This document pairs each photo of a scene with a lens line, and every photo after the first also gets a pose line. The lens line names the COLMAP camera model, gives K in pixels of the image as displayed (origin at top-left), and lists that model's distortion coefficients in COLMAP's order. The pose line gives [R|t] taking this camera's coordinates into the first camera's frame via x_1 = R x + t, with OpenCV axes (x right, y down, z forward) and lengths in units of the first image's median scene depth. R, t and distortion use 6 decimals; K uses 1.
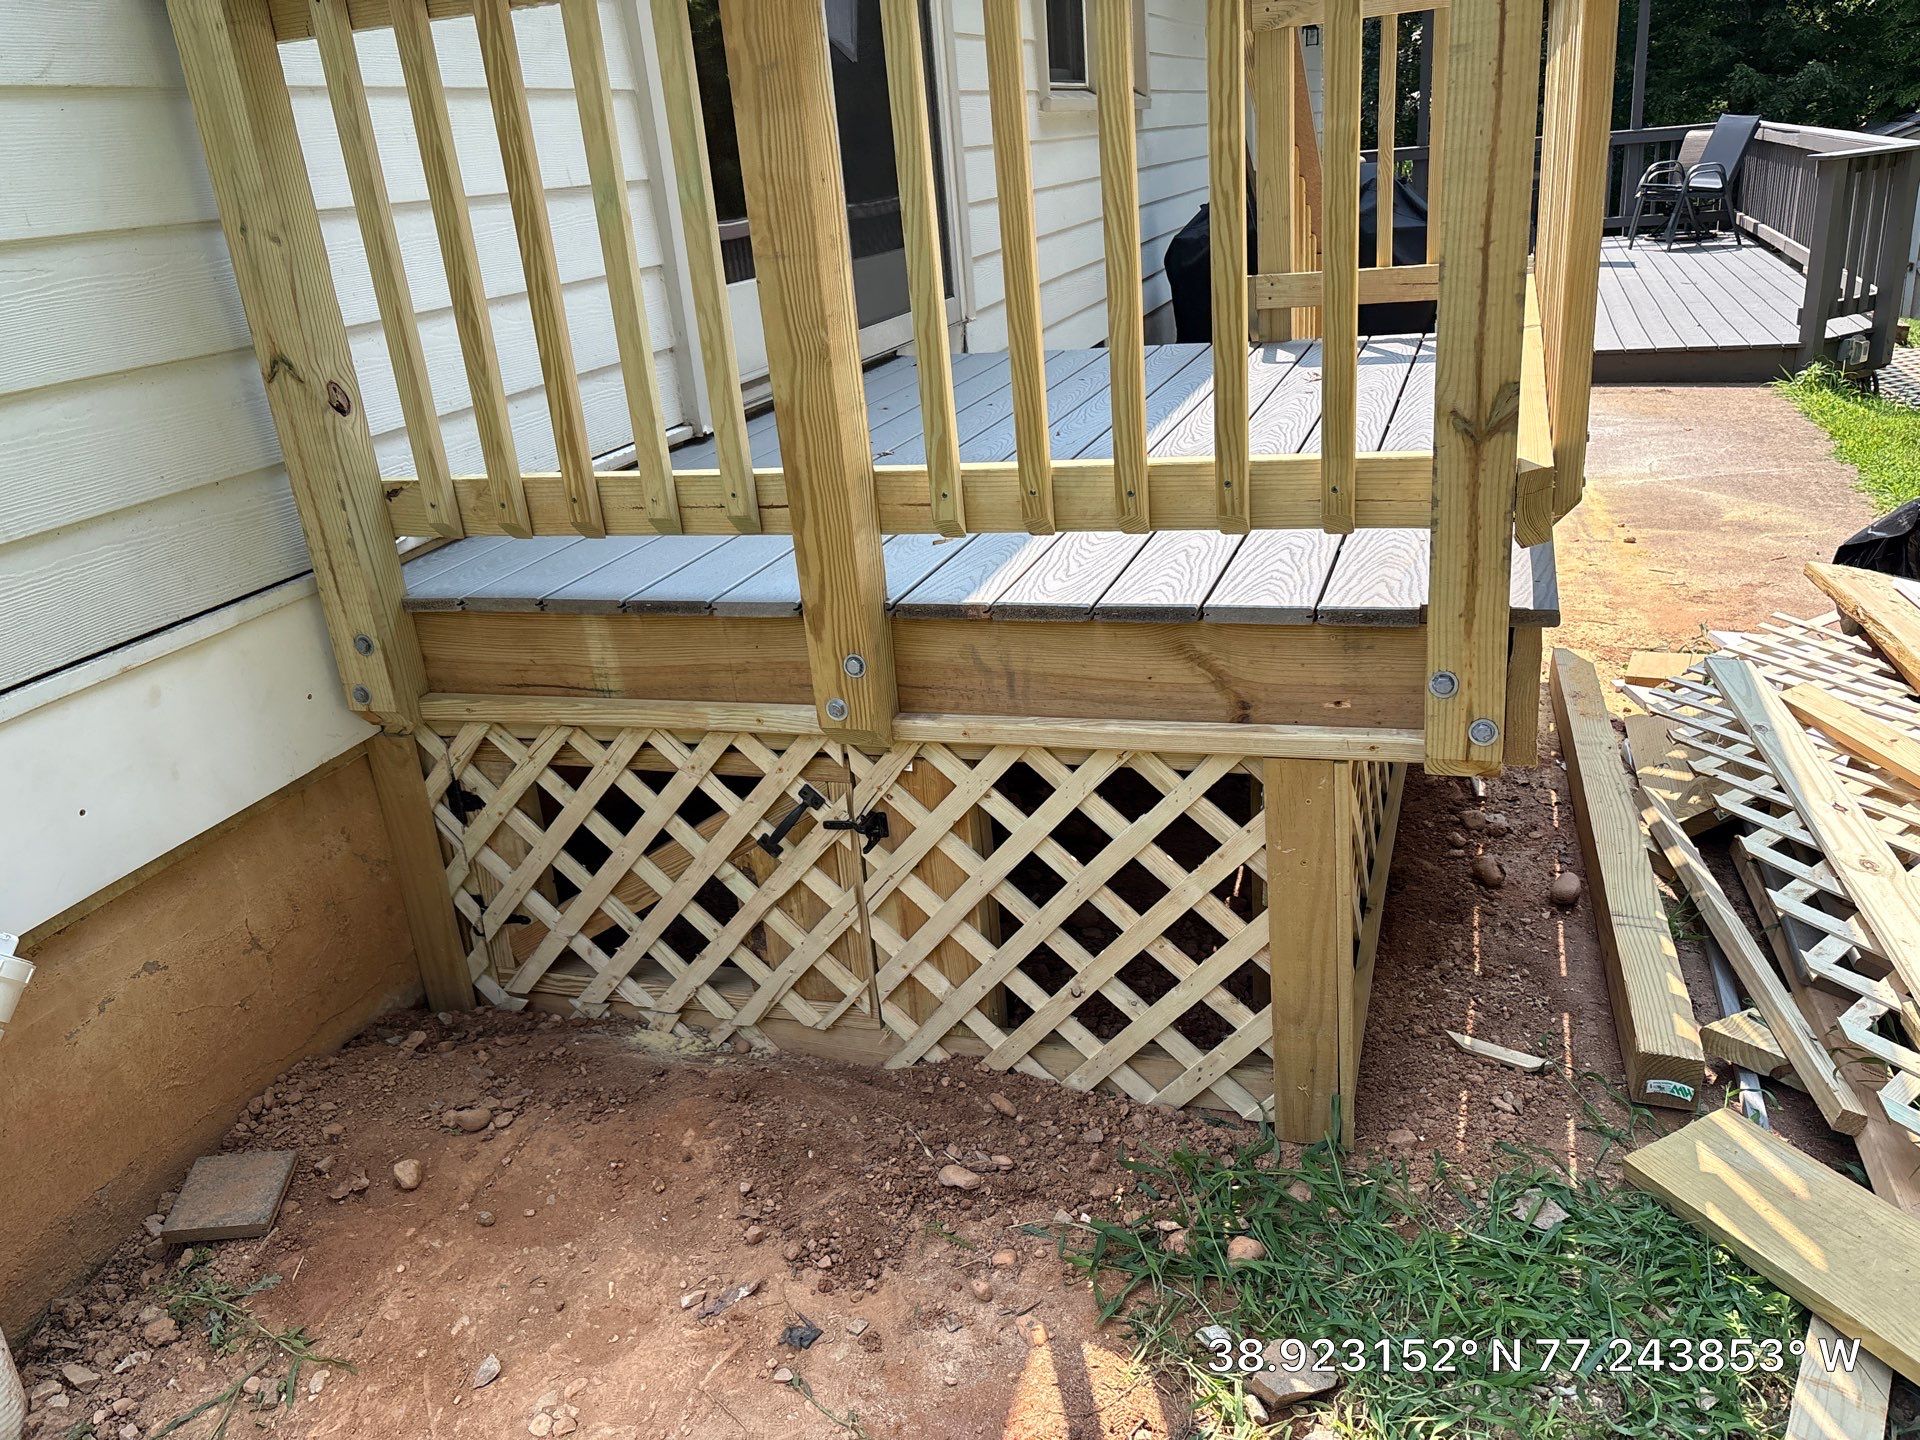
lens RADIAL K [[1470.9, 0, 960.0], [0, 1470.9, 720.0], [0, 0, 1]] dist [0.024227, -0.015141]
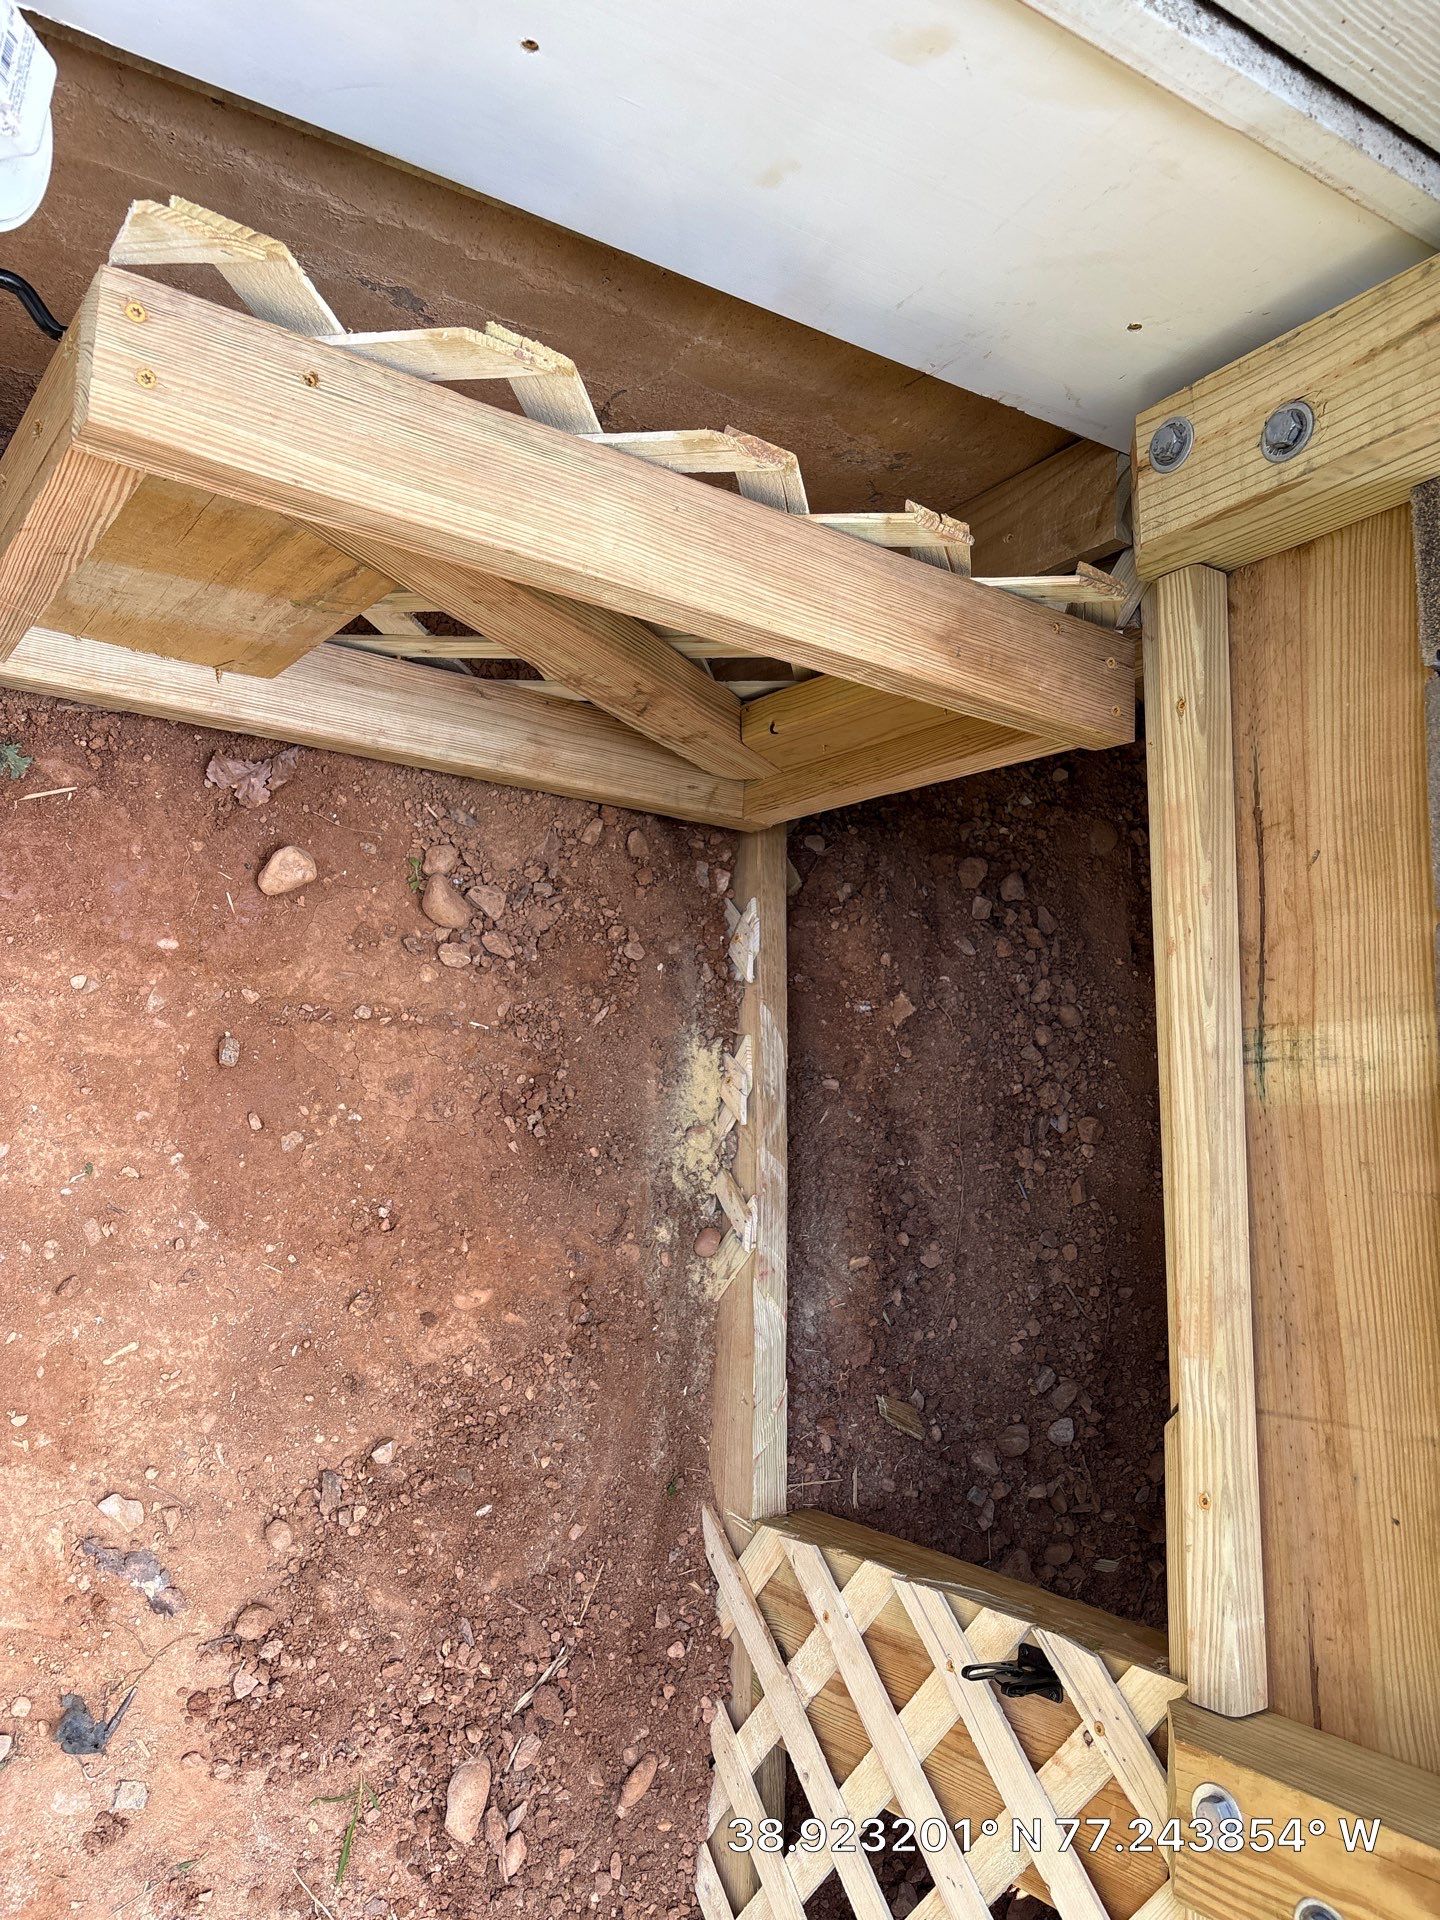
lens RADIAL K [[1470.9, 0, 720.0], [0, 1470.9, 960.0], [0, 0, 1]] dist [0.024227, -0.015141]
pose [[0.204993, 0.970416, 0.127553, -0.403747], [-0.811472, 0.095639, 0.576513, -0.160916], [0.547258, -0.221687, 0.807071, 0.668807]]
